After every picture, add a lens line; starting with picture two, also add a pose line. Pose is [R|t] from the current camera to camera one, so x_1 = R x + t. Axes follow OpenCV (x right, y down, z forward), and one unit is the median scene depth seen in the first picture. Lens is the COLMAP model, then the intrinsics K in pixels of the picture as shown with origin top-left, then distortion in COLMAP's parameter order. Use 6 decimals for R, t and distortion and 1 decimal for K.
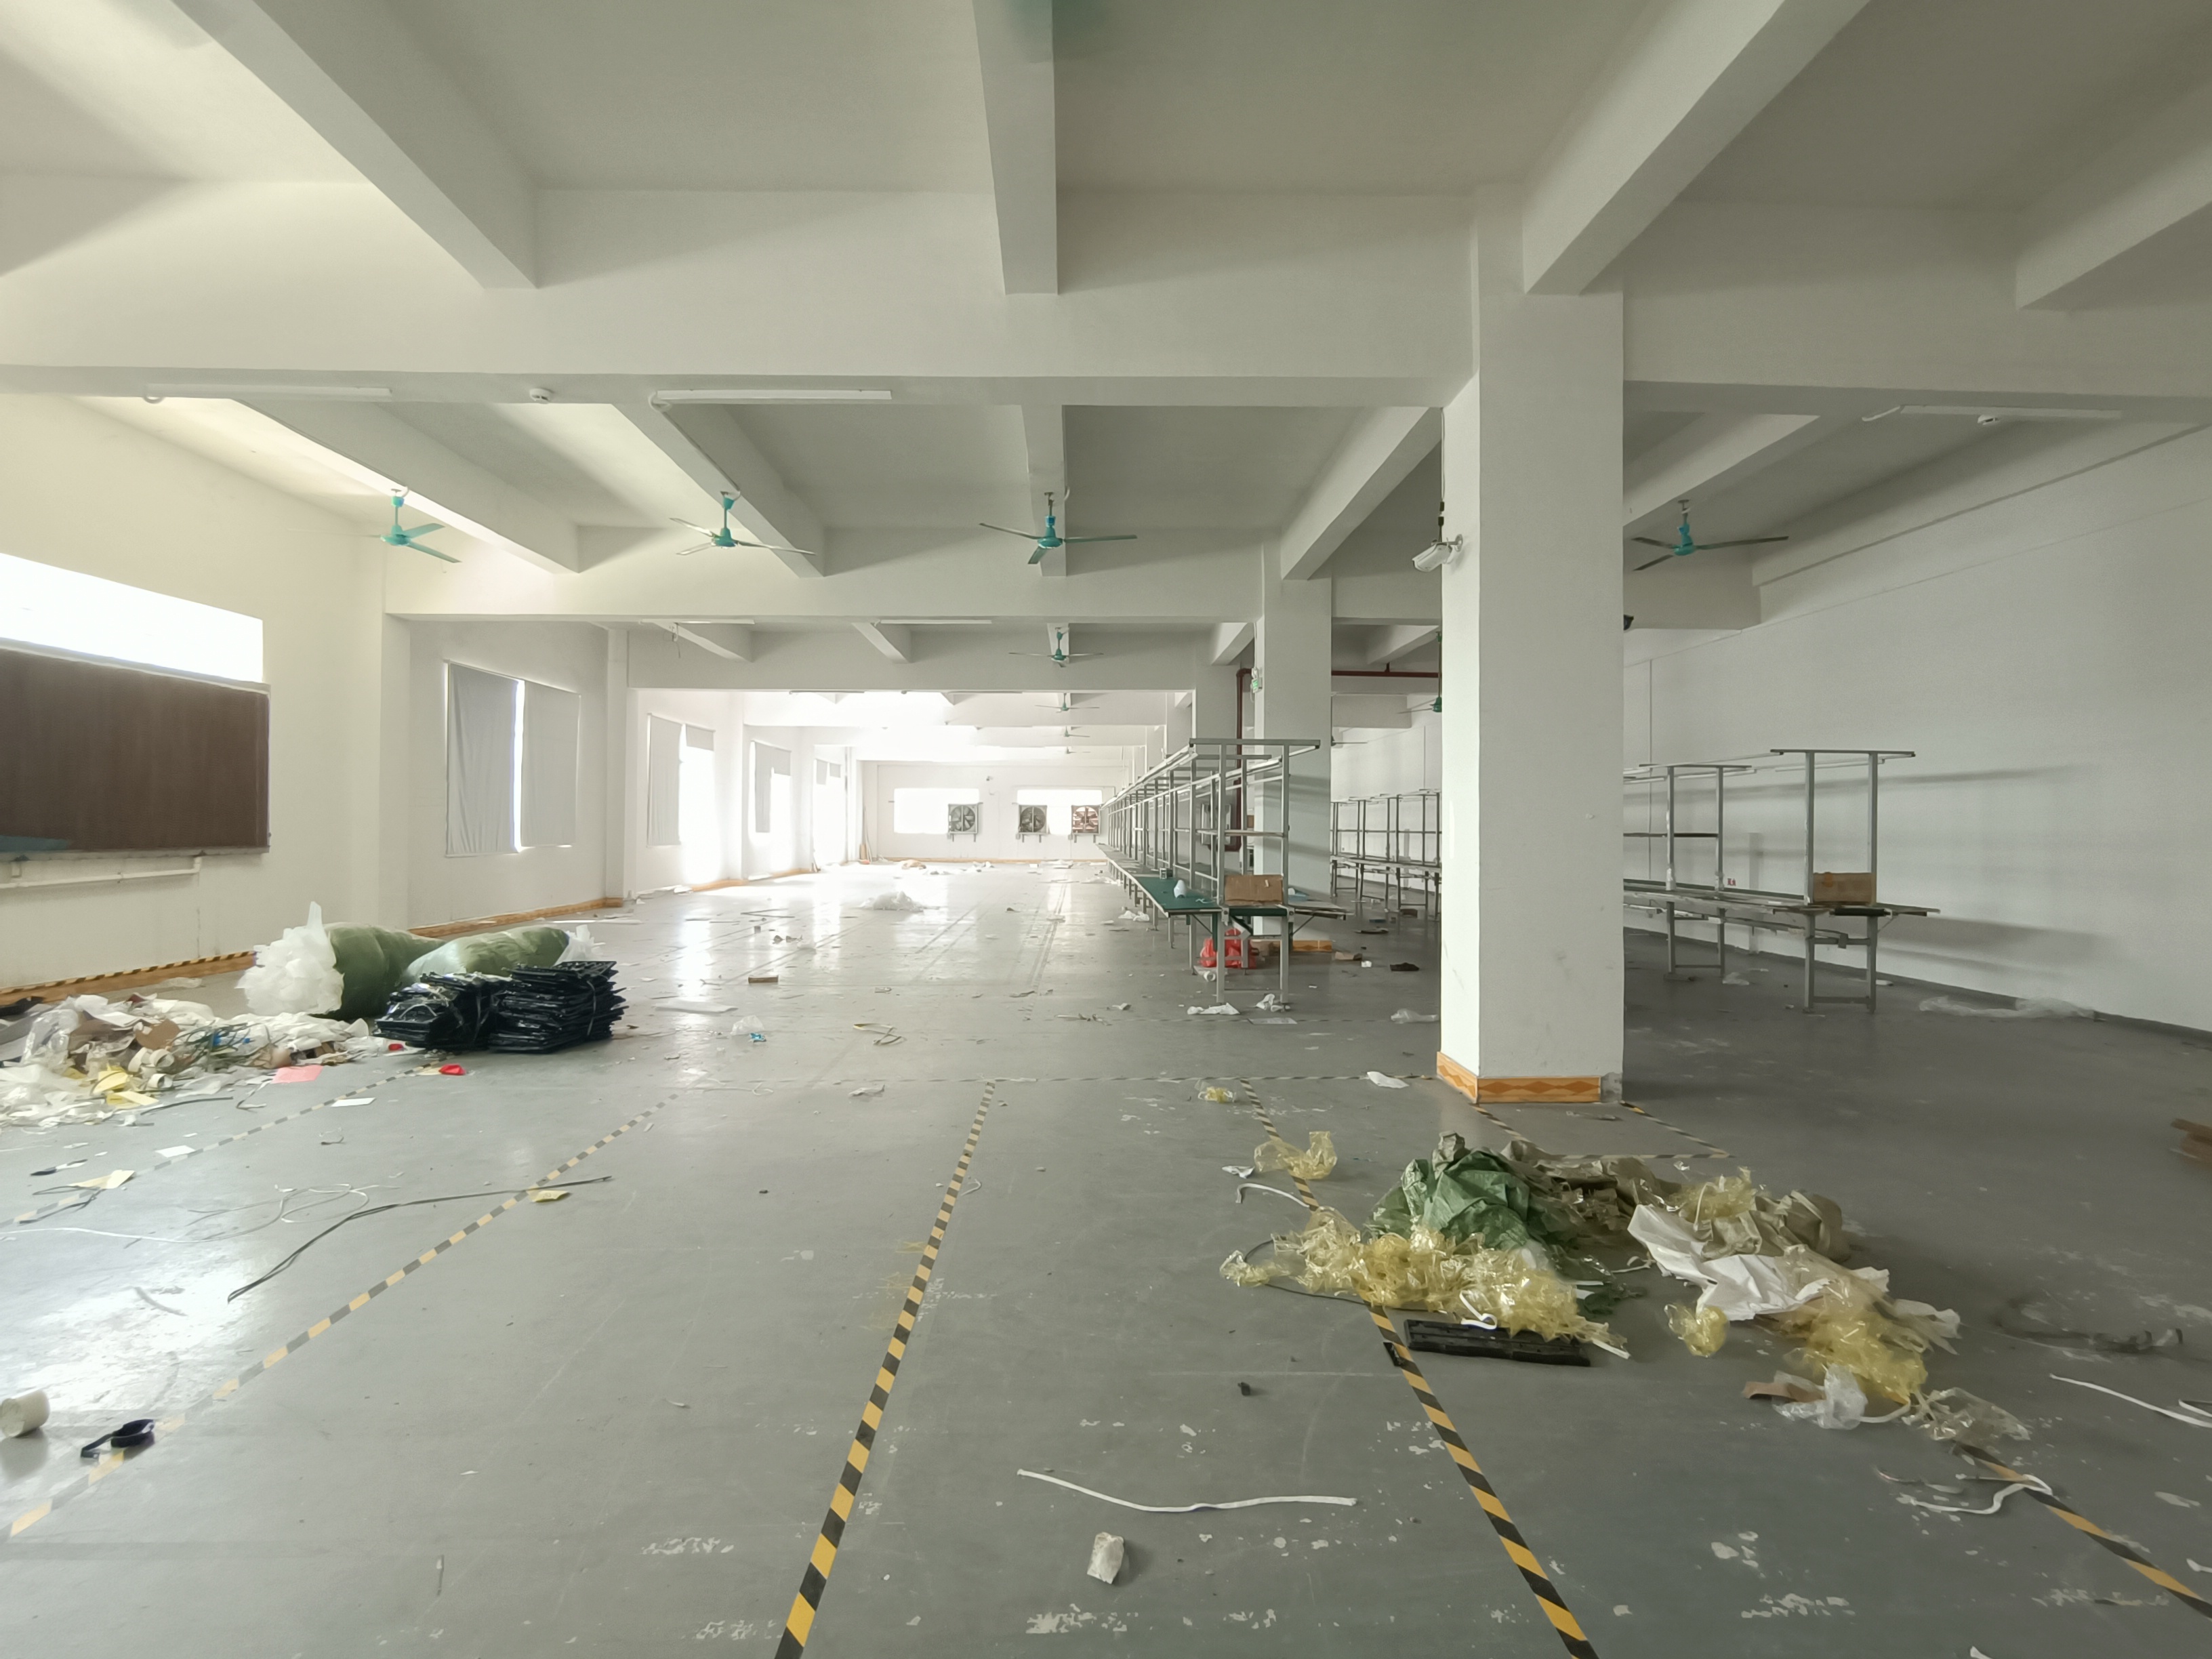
lens RADIAL K [[1052.6, 0, 1105.0], [0, 1052.6, 827.2], [0, 0, 1]] dist [-0.000522, -0.000010]
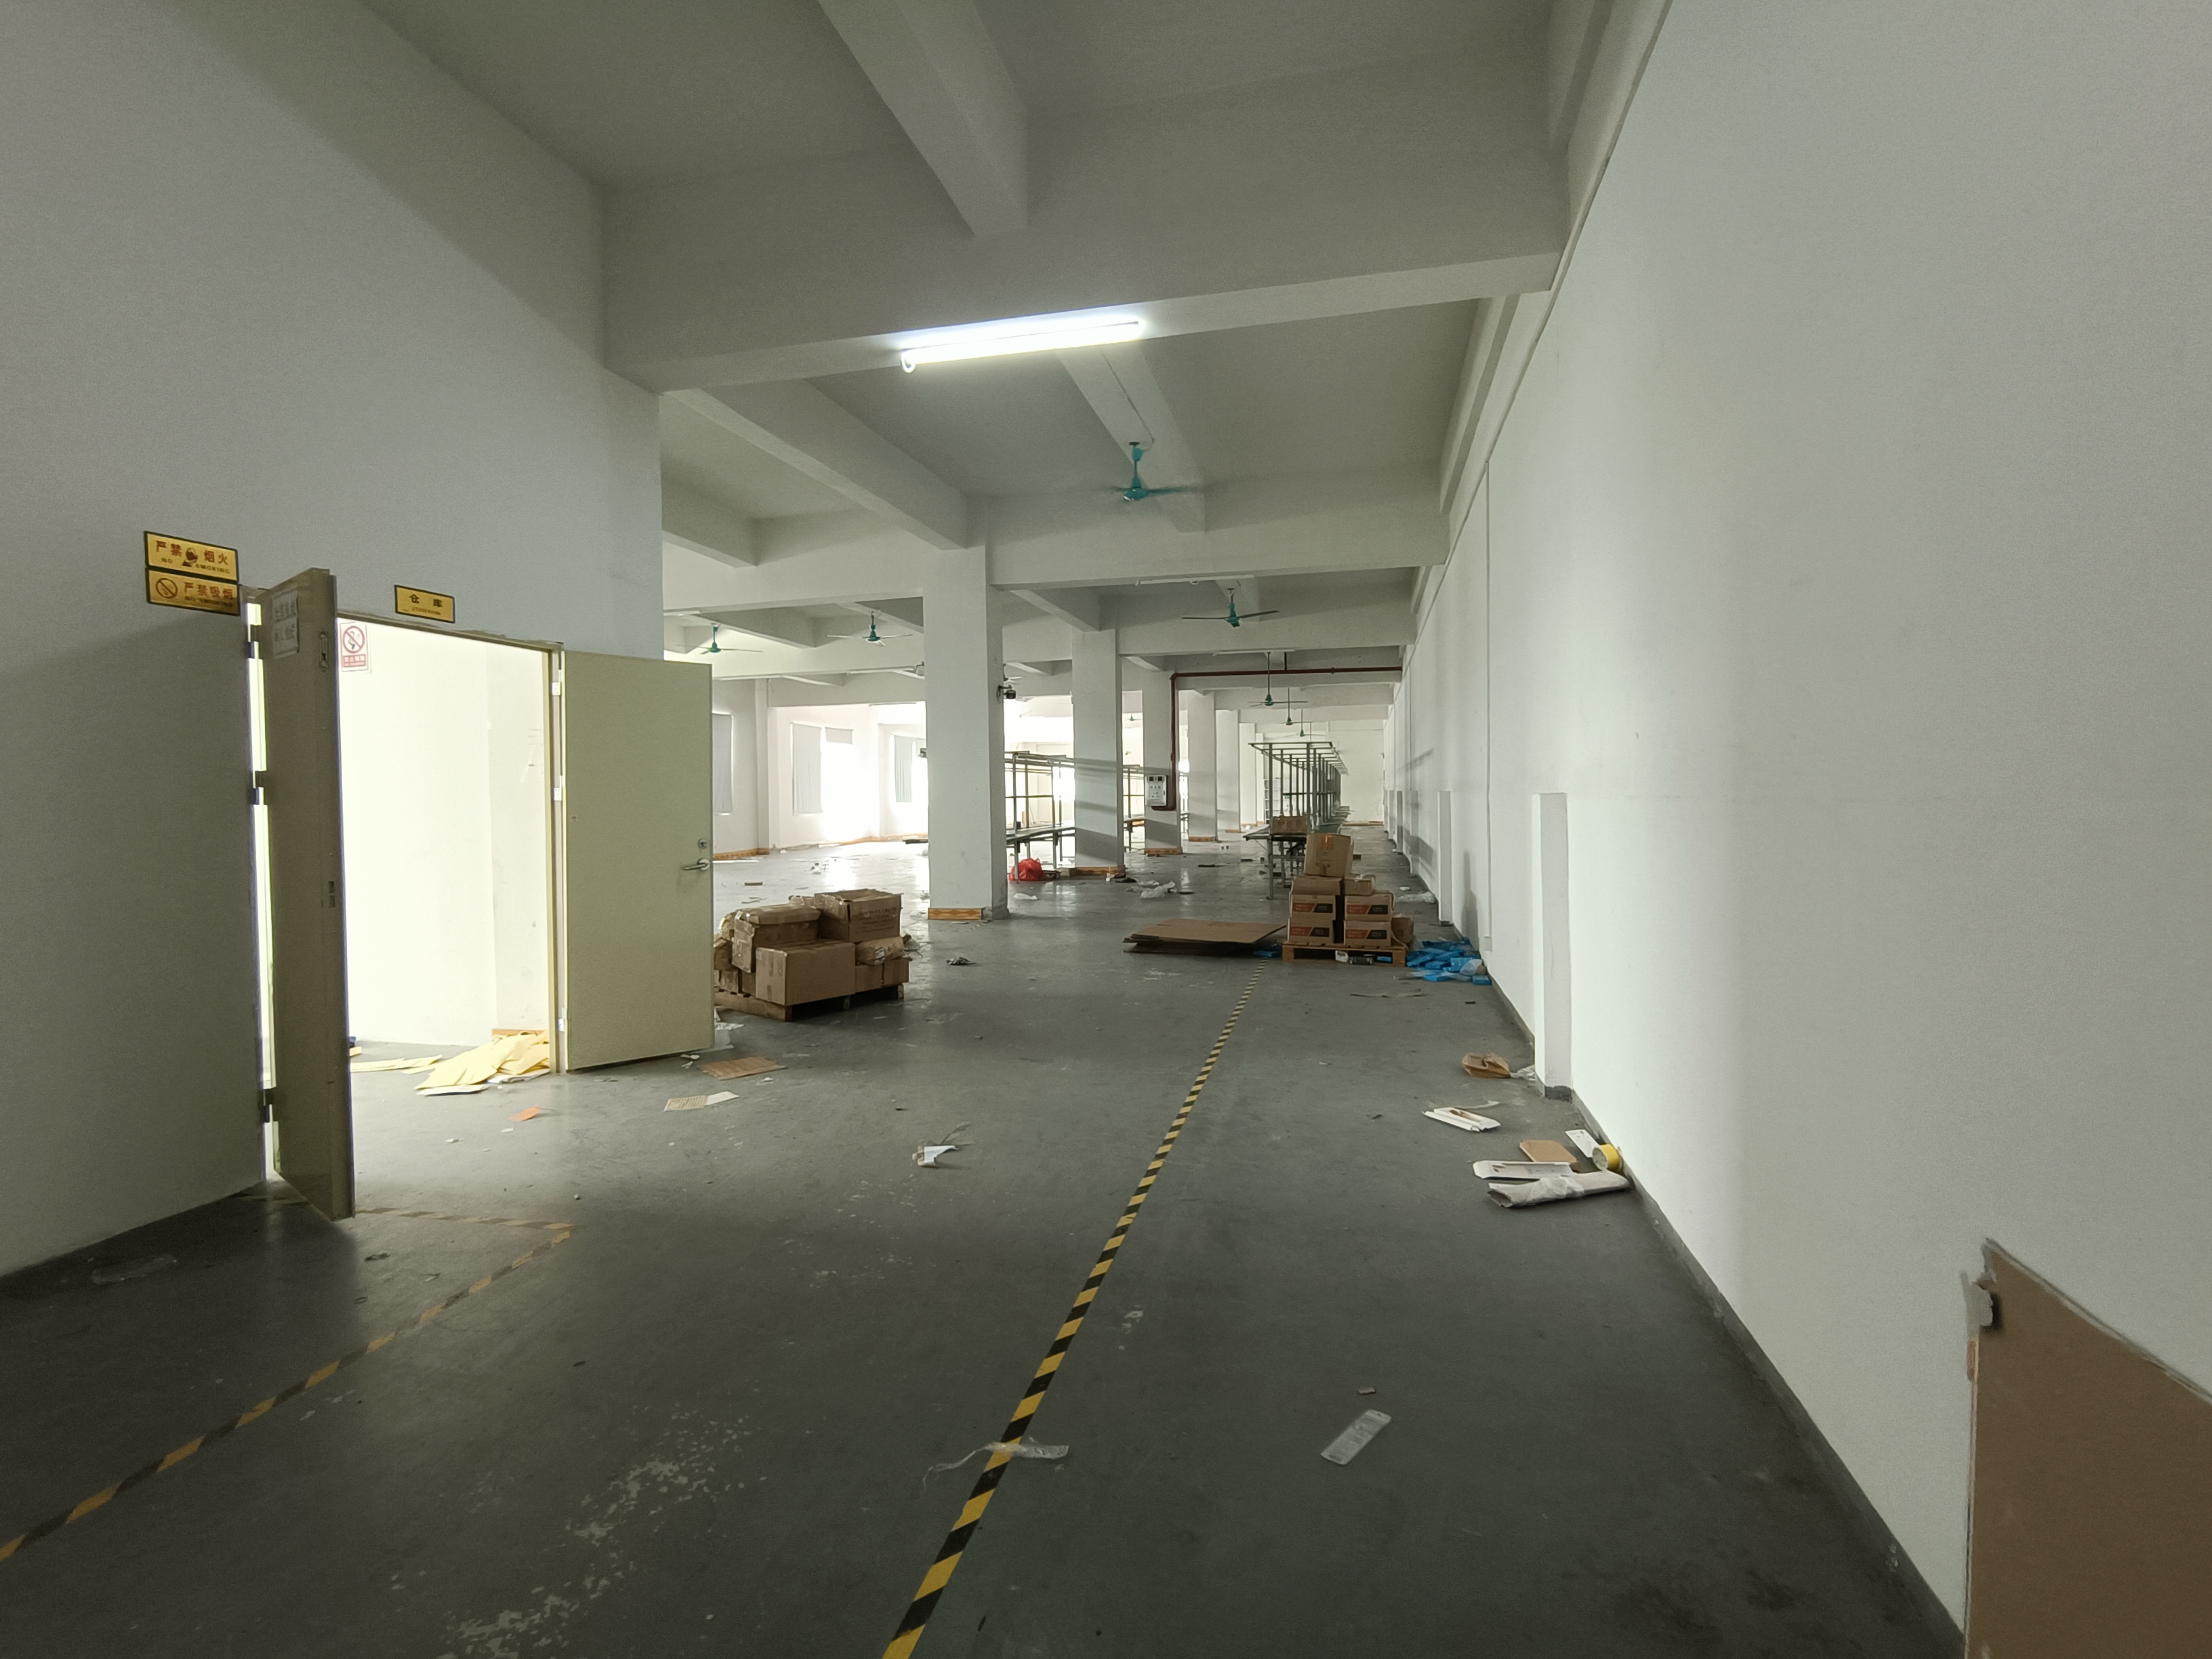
lens RADIAL K [[1052.6, 0, 1104.6], [0, 1052.6, 824.9], [0, 0, 1]] dist [-0.000522, -0.000010]
pose [[0.965053, -0.008069, -0.261931, 0.330506], [0.015274, 0.999559, 0.025480, 0.003320], [0.261610, -0.028590, 0.964750, -0.264492]]
